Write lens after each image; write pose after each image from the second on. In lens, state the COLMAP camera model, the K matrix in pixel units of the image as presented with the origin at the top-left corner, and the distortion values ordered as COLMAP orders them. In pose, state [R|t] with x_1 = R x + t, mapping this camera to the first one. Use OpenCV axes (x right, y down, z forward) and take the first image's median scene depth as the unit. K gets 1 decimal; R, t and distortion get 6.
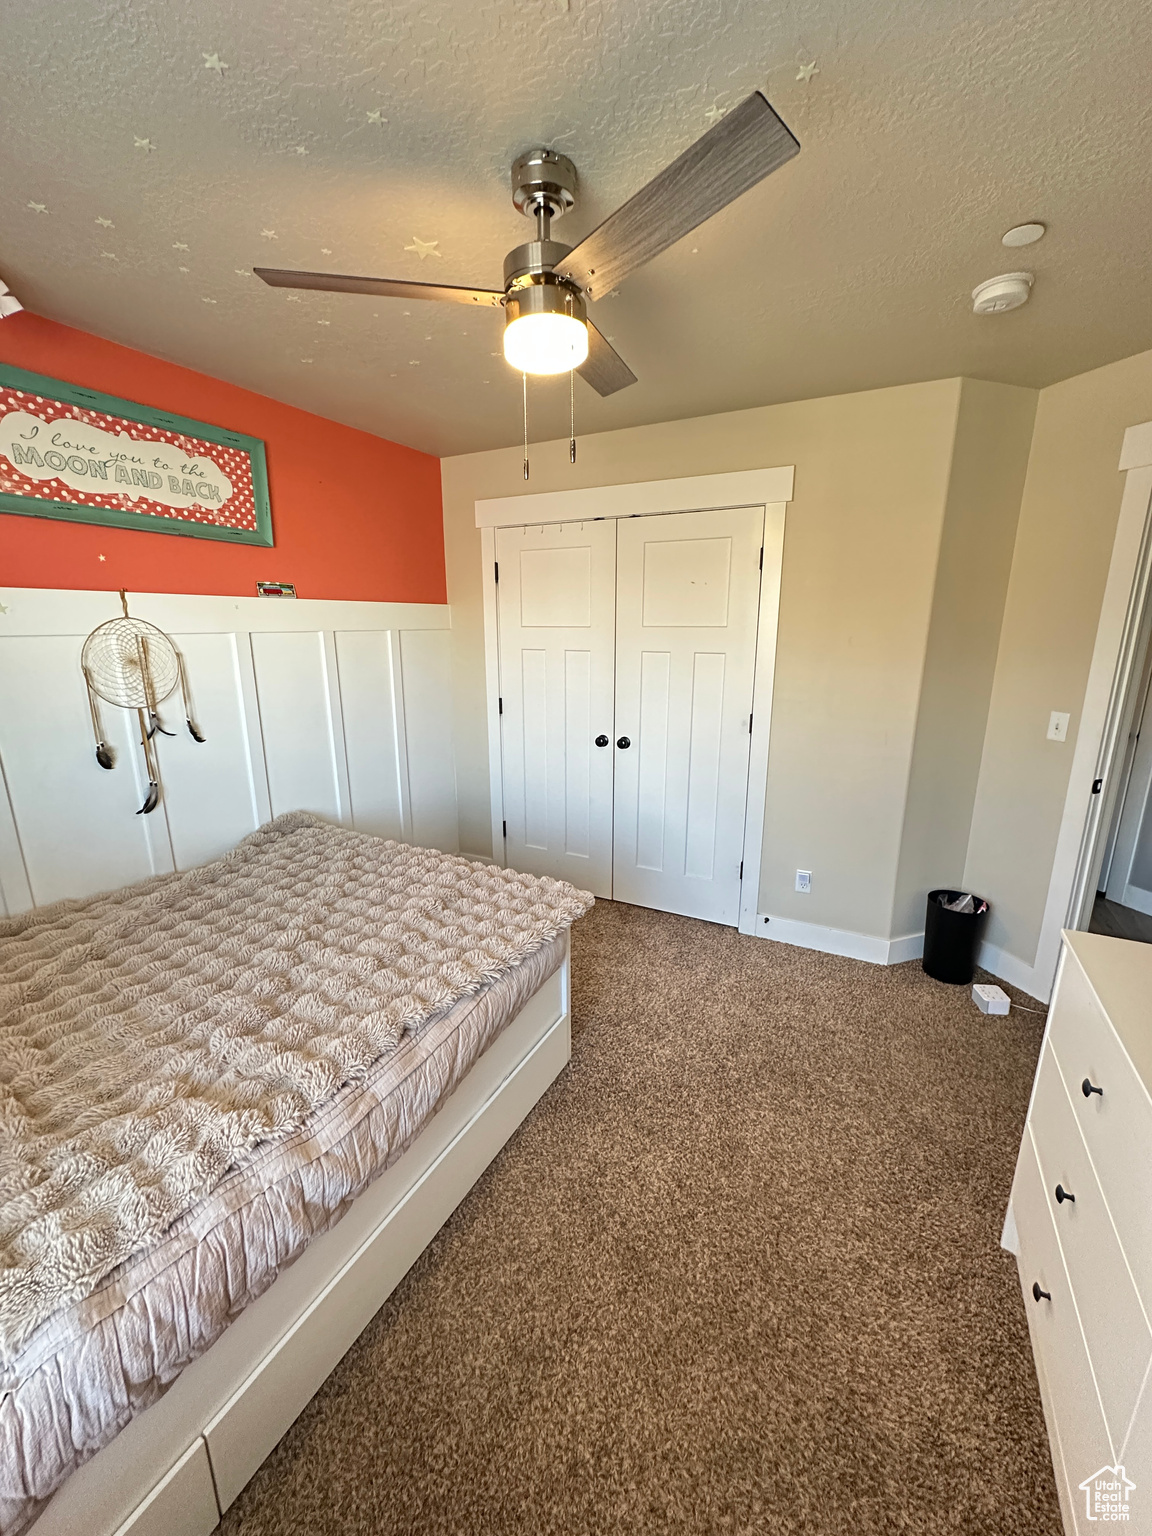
lens RADIAL K [[610.8, 0, 577.6], [0, 610.8, 773.4], [0, 0, 1]] dist [-0.002549, 0.001078]
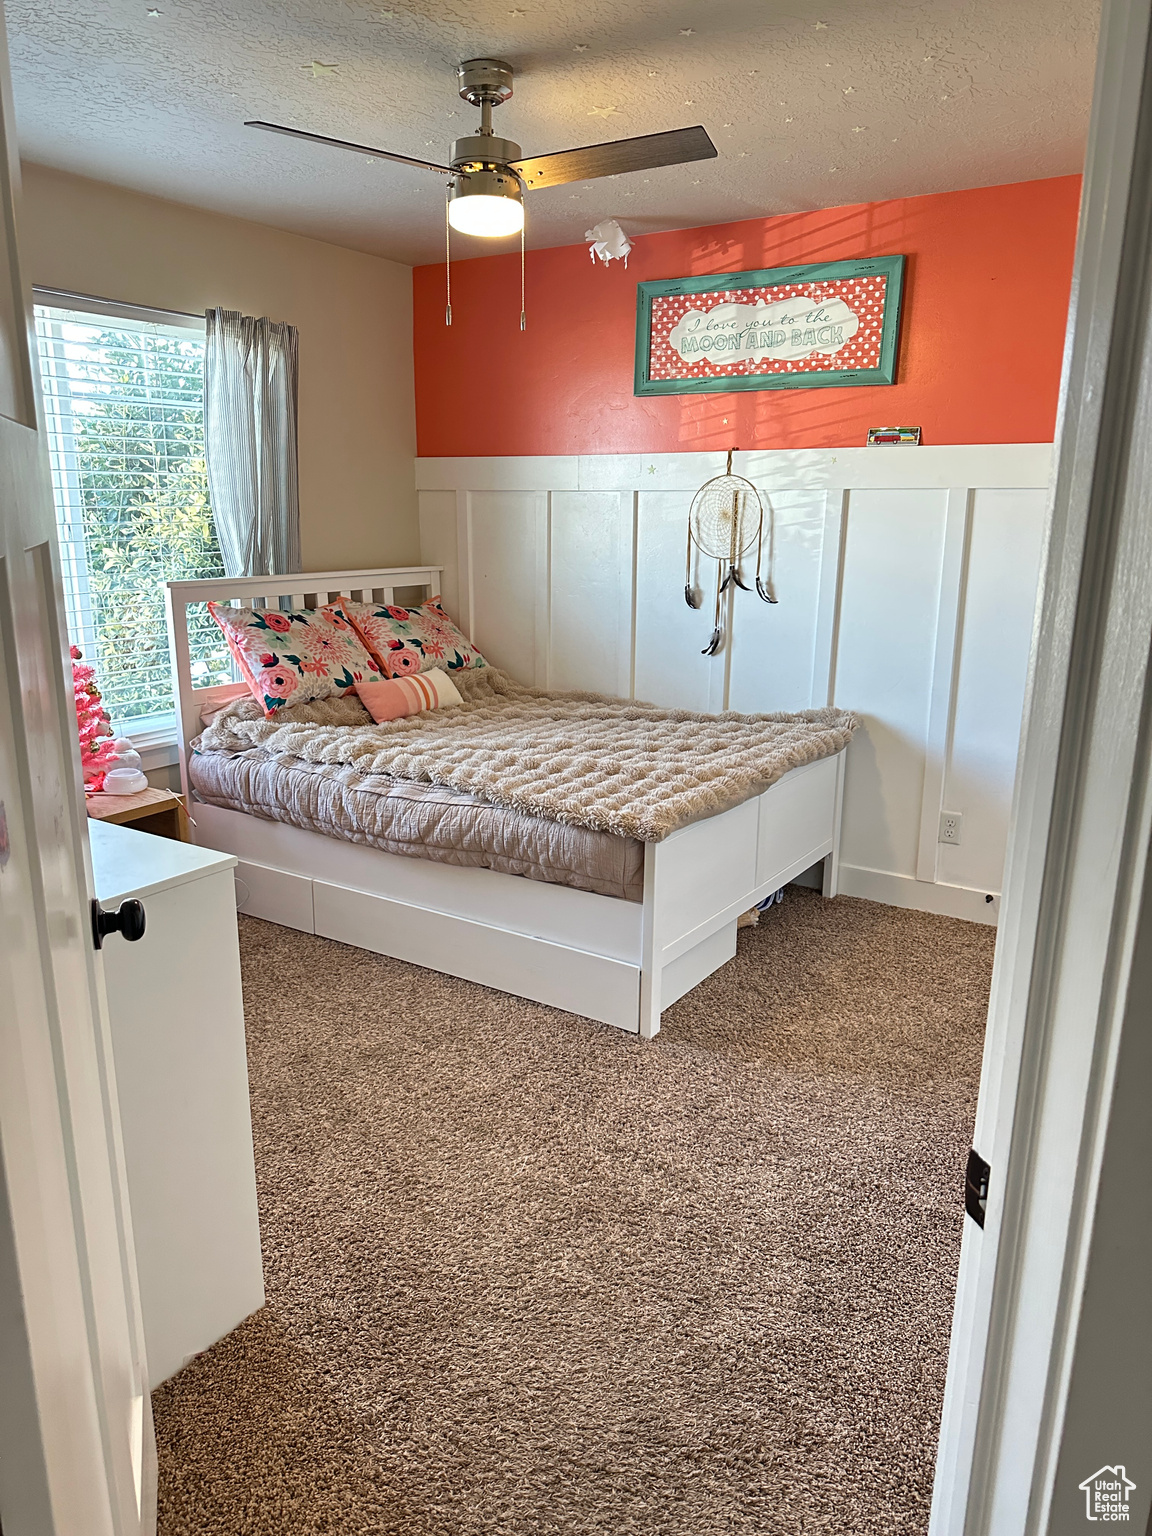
lens RADIAL K [[1086.7, 0, 576.1], [0, 1086.7, 768.6], [0, 0, 1]] dist [0.062827, -0.053546]
pose [[-0.078912, 0.222458, -0.971743, 1.255329], [-0.251873, 0.938707, 0.235349, -0.145064], [0.964538, 0.263328, -0.018044, 0.870566]]
